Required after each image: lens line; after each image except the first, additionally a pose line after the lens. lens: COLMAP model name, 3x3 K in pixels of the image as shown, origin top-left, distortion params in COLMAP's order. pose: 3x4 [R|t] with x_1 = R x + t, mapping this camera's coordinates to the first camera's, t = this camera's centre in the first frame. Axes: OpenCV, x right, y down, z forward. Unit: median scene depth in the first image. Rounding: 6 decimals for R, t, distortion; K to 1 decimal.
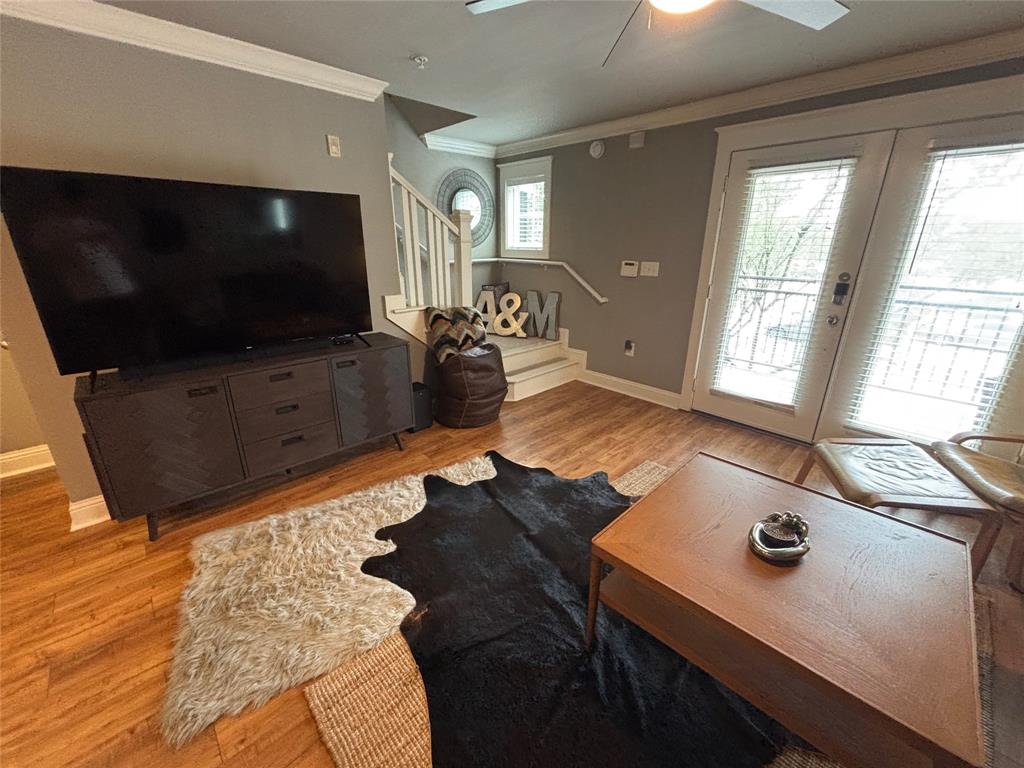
lens RADIAL K [[412.1, 0, 512.0], [0, 412.1, 384.0], [0, 0, 1]] dist [-0.000005, 0.000003]
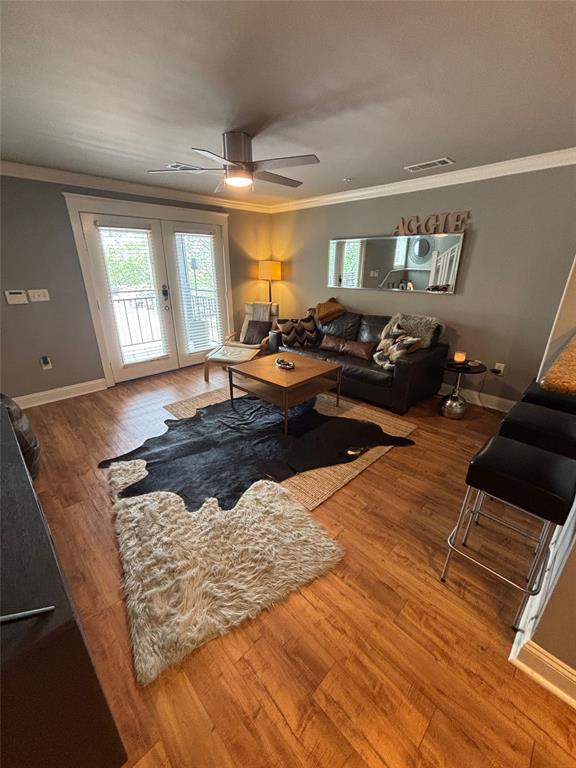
lens RADIAL K [[309.1, 0, 288.0], [0, 309.1, 384.0], [0, 0, 1]] dist [-0.000005, 0.000003]
pose [[-0.011428, -0.370506, 0.928760, -0.766344], [0.327950, 0.876056, 0.353516, -0.160579], [-0.944626, 0.308627, 0.111496, 0.346994]]
